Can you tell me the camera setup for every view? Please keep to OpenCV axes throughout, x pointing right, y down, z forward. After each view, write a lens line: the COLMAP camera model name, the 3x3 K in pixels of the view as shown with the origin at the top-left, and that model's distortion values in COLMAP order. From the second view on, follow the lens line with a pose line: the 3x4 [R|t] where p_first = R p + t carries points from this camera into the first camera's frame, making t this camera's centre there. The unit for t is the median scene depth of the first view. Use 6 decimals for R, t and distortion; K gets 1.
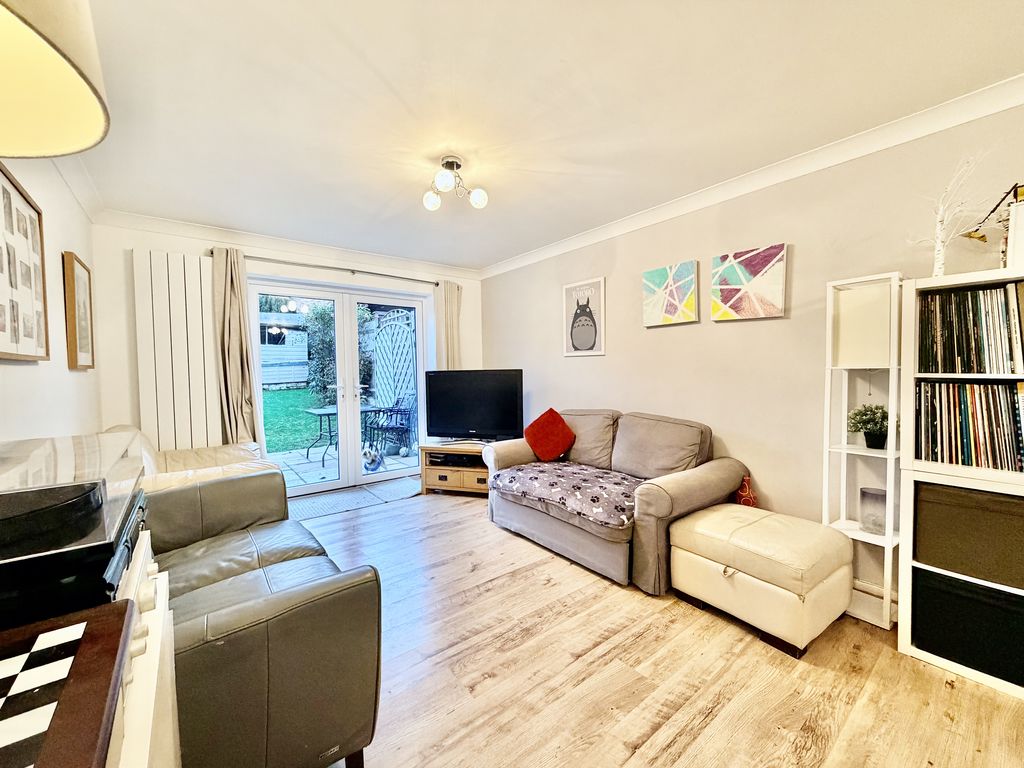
lens RADIAL K [[407.6, 0, 510.7], [0, 407.6, 385.7], [0, 0, 1]] dist [0.000951, -0.000430]
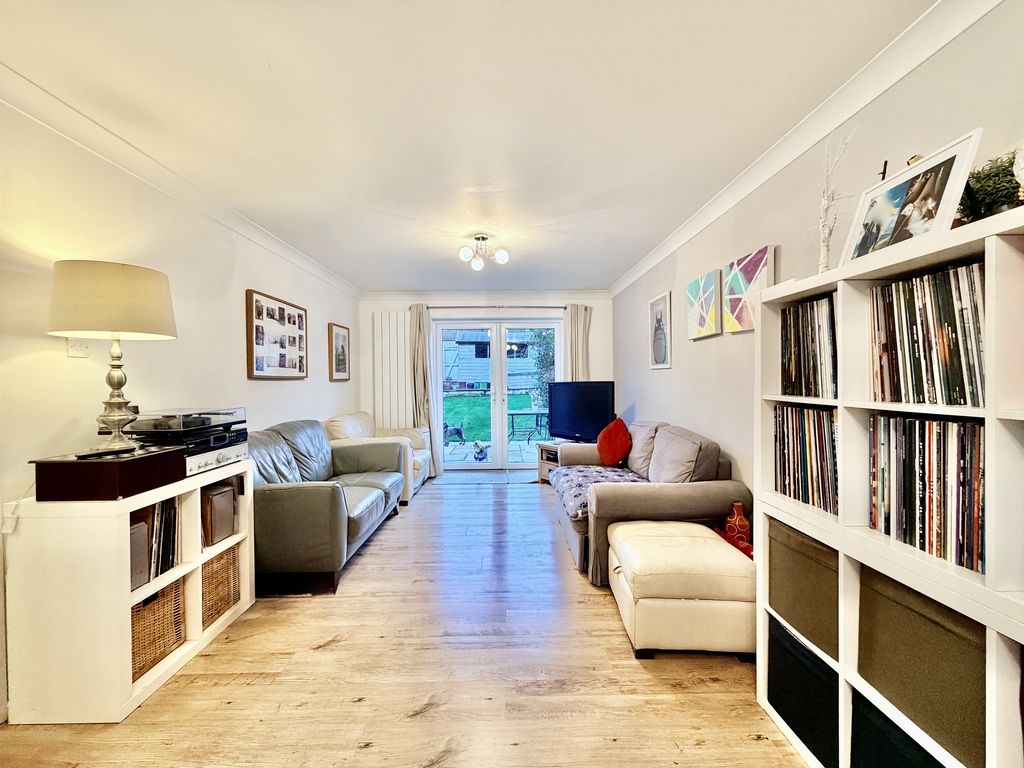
lens RADIAL K [[407.6, 0, 510.7], [0, 407.6, 385.7], [0, 0, 1]] dist [0.000951, -0.000430]
pose [[0.794536, 0.014115, -0.607053, 0.698571], [-0.024605, 0.999657, -0.008960, -0.017865], [0.606719, 0.022056, 0.794611, -0.043984]]
